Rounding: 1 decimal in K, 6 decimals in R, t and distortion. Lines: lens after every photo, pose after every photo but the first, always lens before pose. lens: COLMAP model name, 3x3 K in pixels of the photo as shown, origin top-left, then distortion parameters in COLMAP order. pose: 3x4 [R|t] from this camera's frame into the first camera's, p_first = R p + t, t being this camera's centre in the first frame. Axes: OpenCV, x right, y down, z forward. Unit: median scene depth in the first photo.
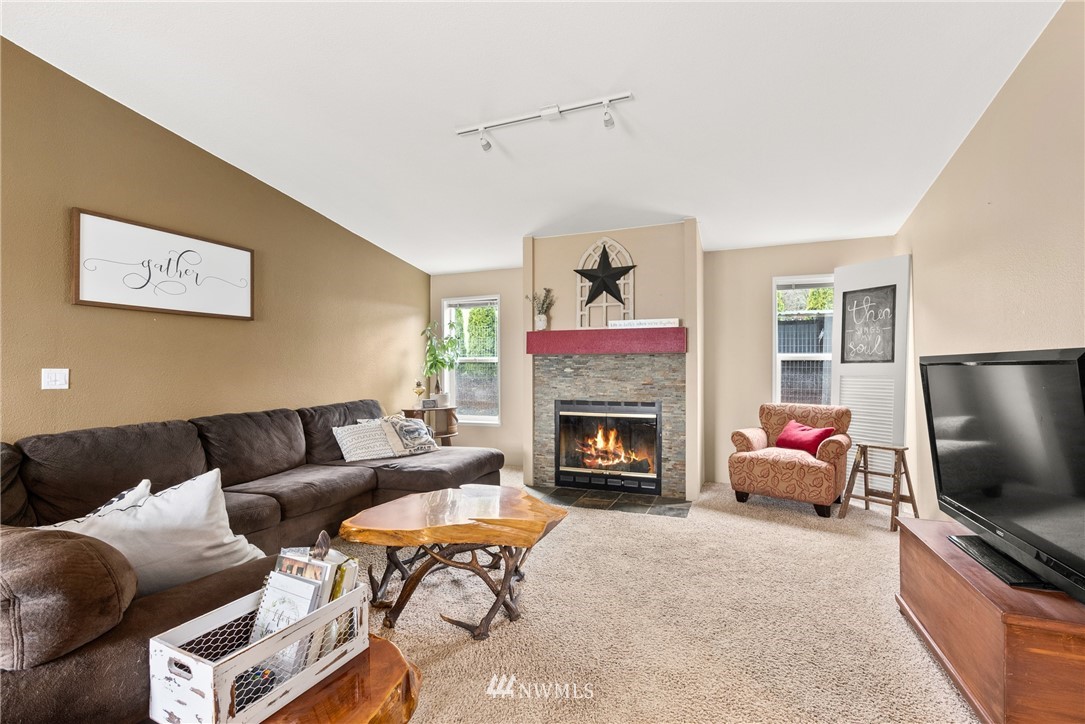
lens RADIAL K [[496.1, 0, 542.5], [0, 496.1, 362.0], [0, 0, 1]] dist [0.000775, 0.000066]
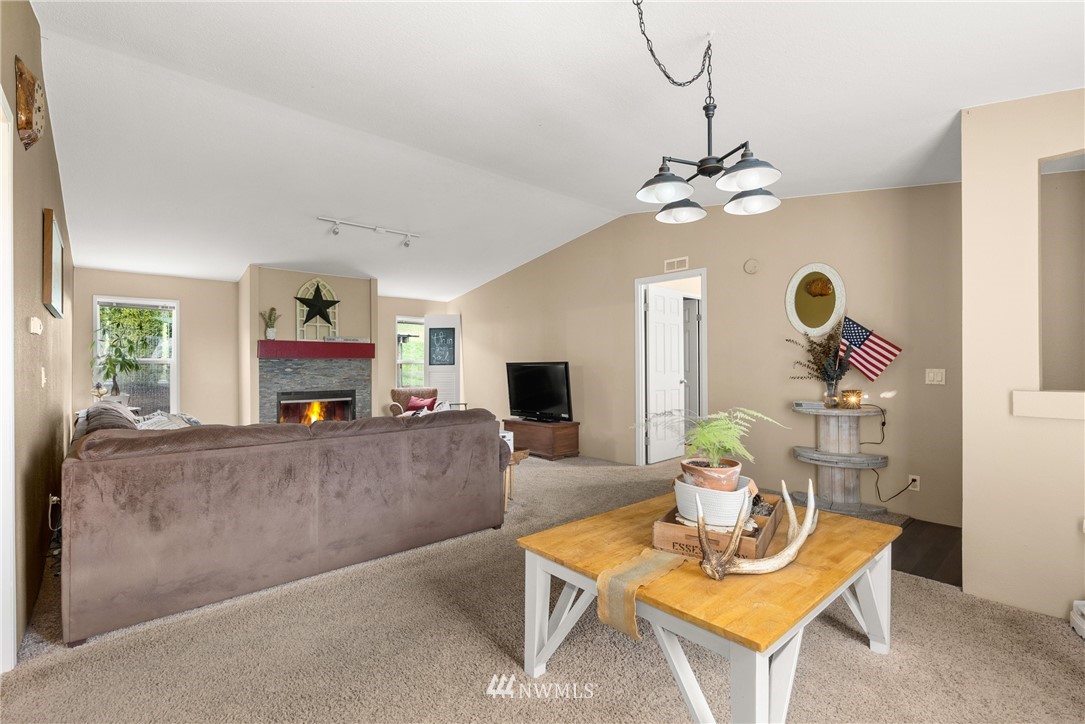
lens RADIAL K [[496.1, 0, 542.5], [0, 496.1, 362.0], [0, 0, 1]] dist [0.000775, 0.000066]
pose [[0.442788, 0.007488, 0.896595, -0.879358], [-0.006233, 0.999967, -0.005273, -0.002221], [-0.896604, -0.003254, 0.442820, -0.231897]]
